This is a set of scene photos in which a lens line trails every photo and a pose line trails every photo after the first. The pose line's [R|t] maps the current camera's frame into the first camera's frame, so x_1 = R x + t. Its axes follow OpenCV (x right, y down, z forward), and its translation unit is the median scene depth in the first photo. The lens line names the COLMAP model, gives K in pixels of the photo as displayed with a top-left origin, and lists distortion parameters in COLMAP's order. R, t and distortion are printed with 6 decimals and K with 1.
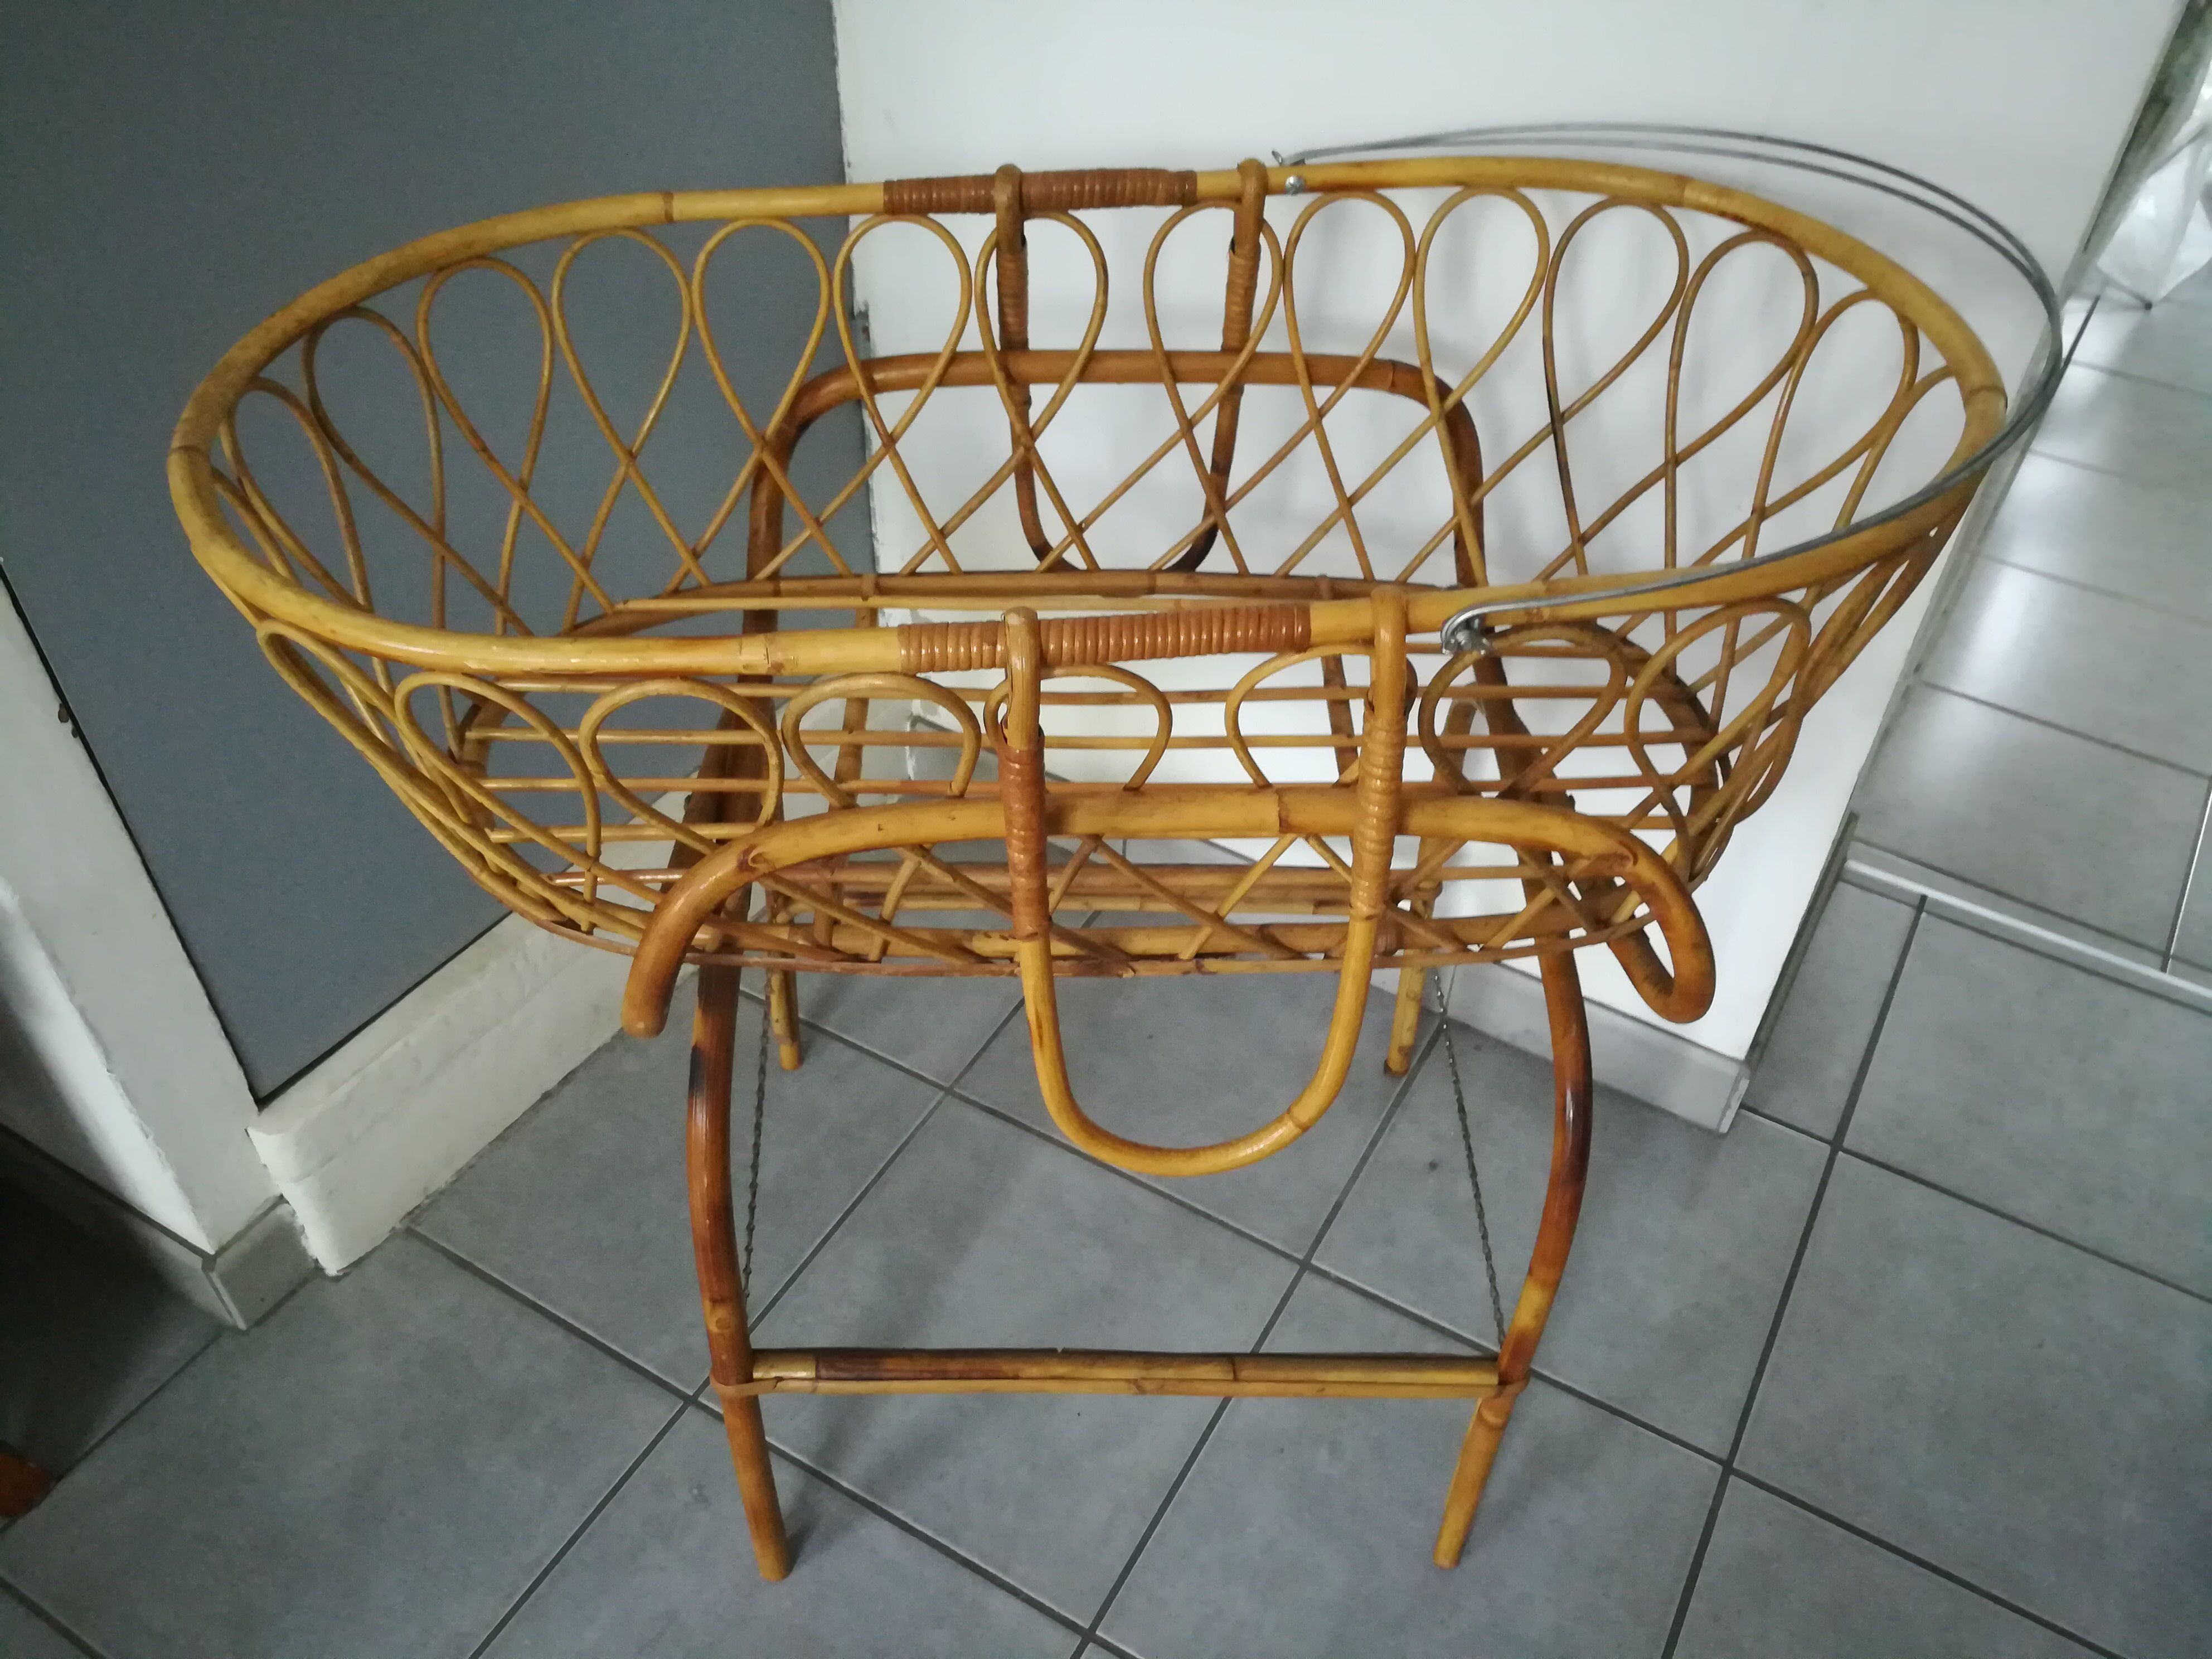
lens RADIAL K [[1723.0, 0, 1106.0], [0, 1723.0, 819.9], [0, 0, 1]] dist [-0.049699, 0.096984]
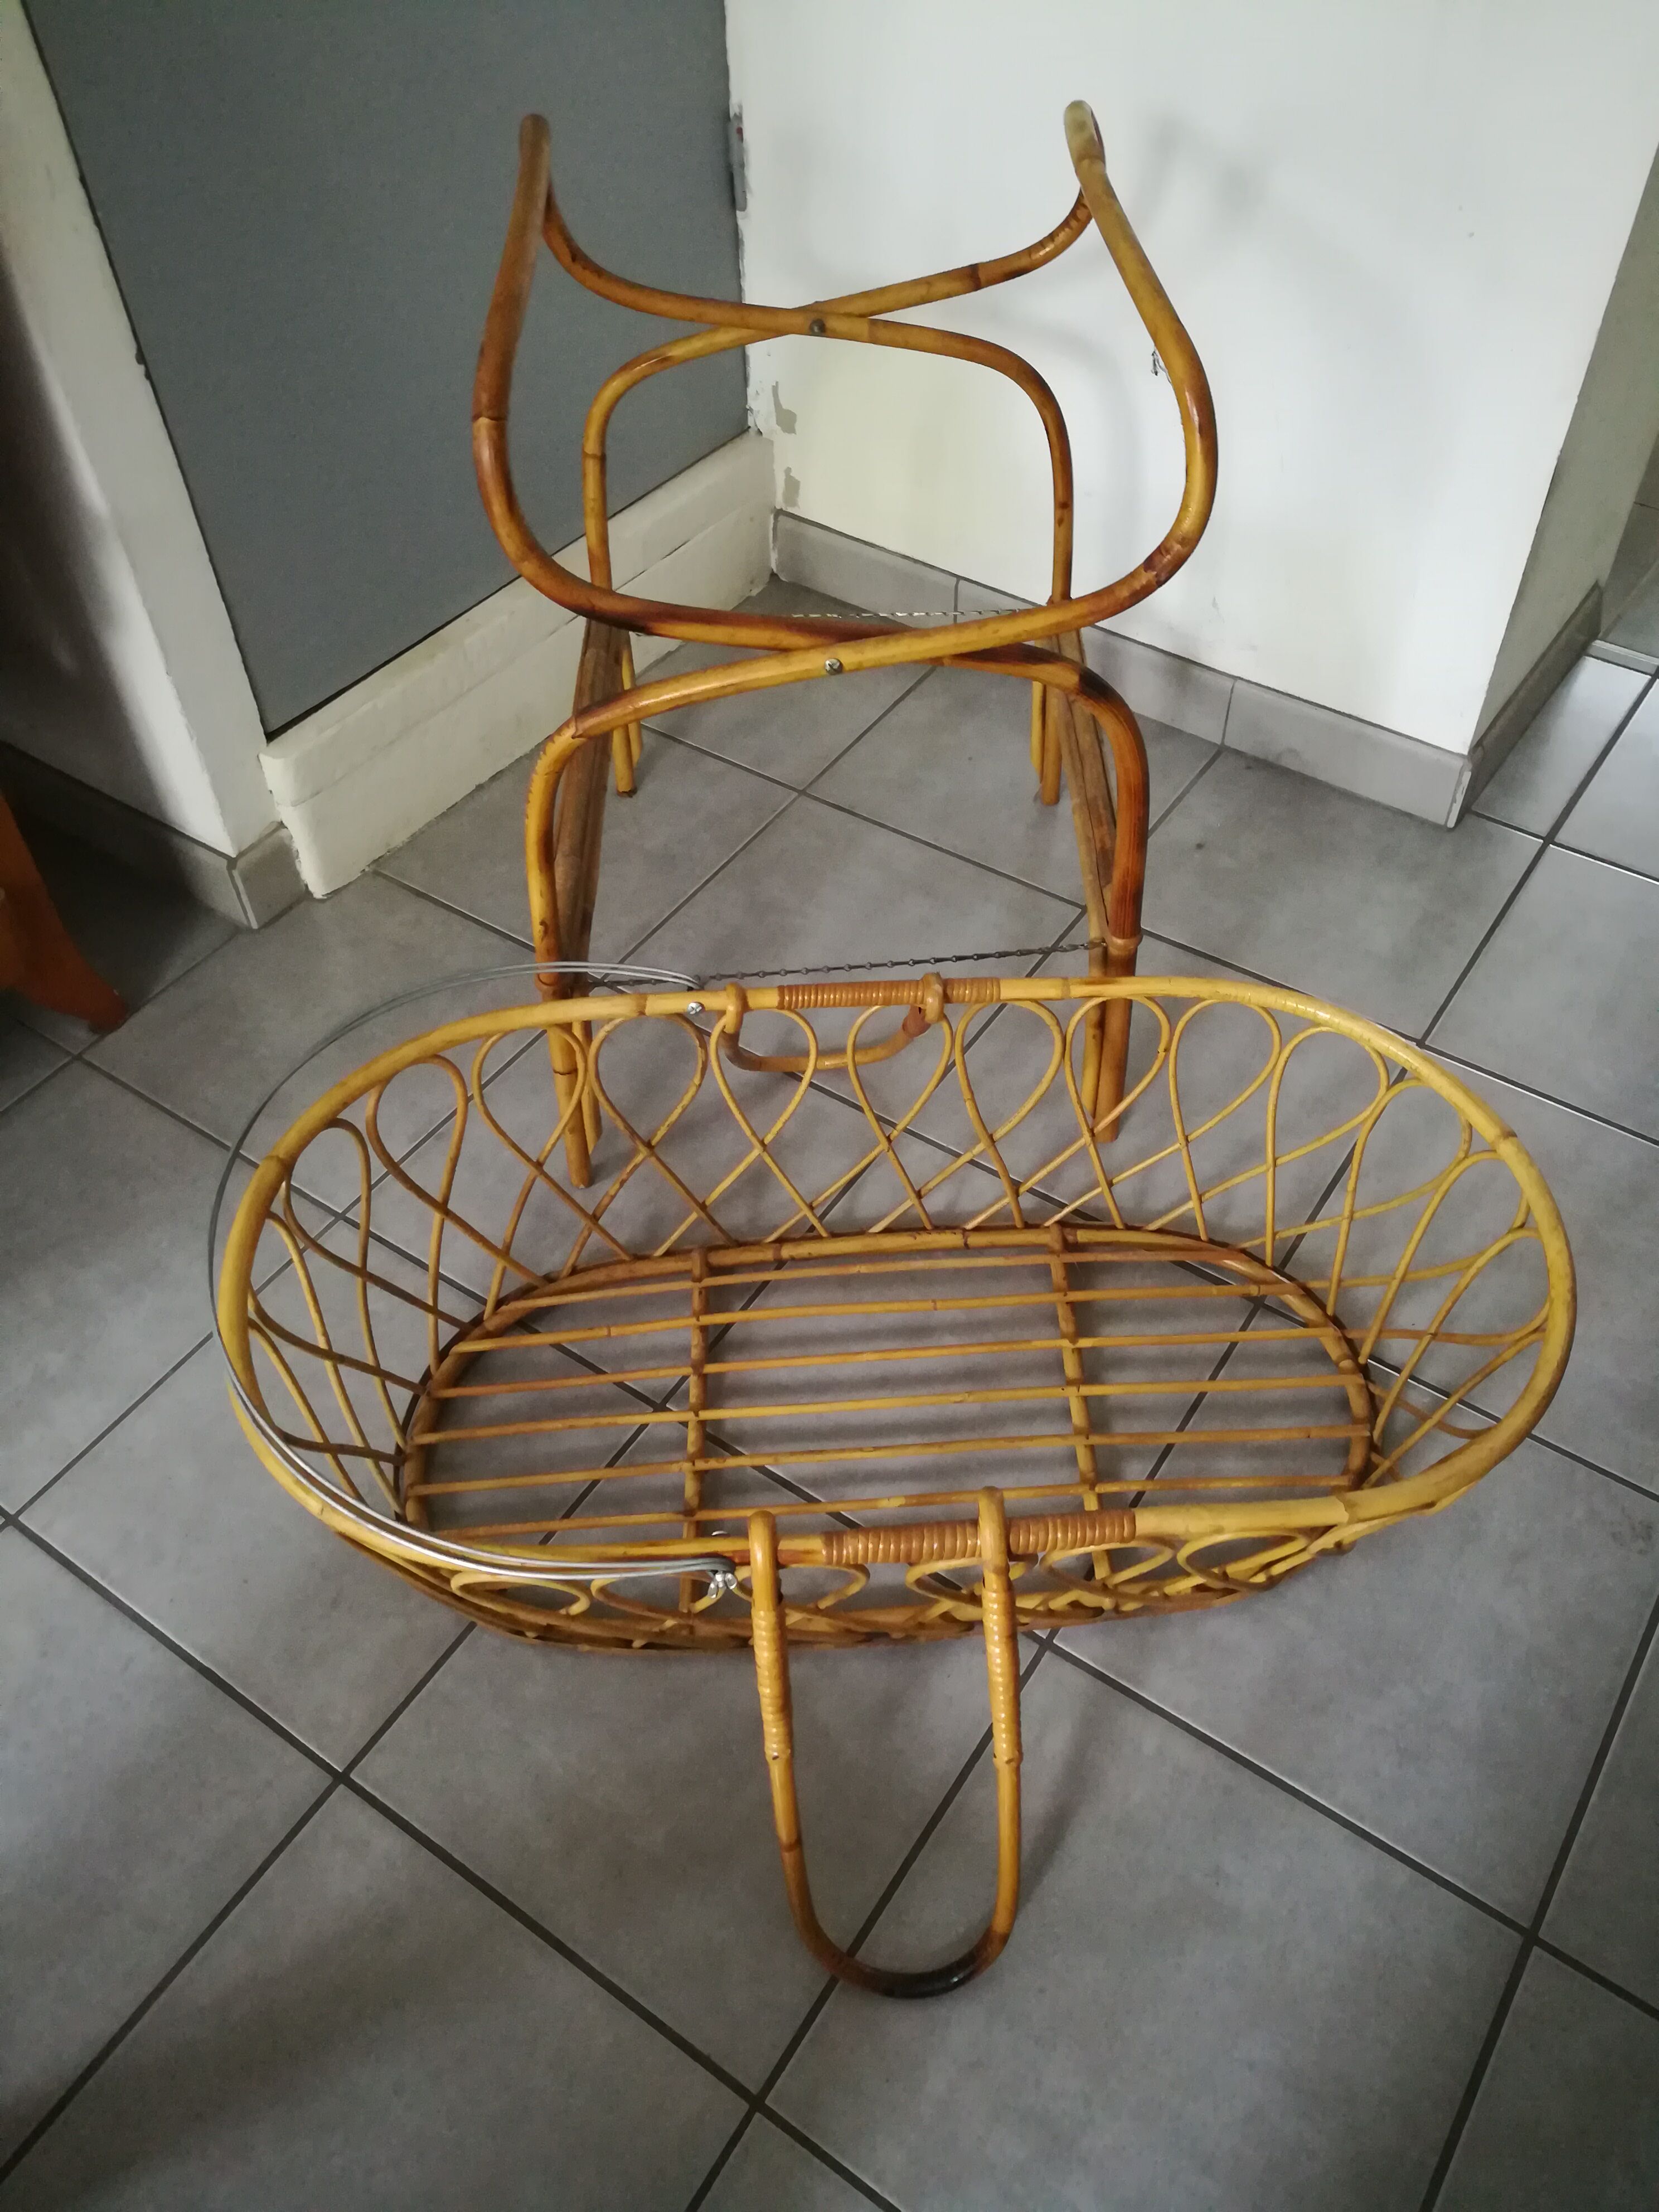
lens RADIAL K [[1699.6, 0, 833.4], [0, 1699.6, 1069.9], [0, 0, 1]] dist [0.008044, 0.002977]
pose [[0.996353, 0.022258, -0.082378, 0.041689], [-0.014186, 0.995153, 0.097307, 0.284276], [0.084145, -0.095784, 0.991839, -0.260093]]
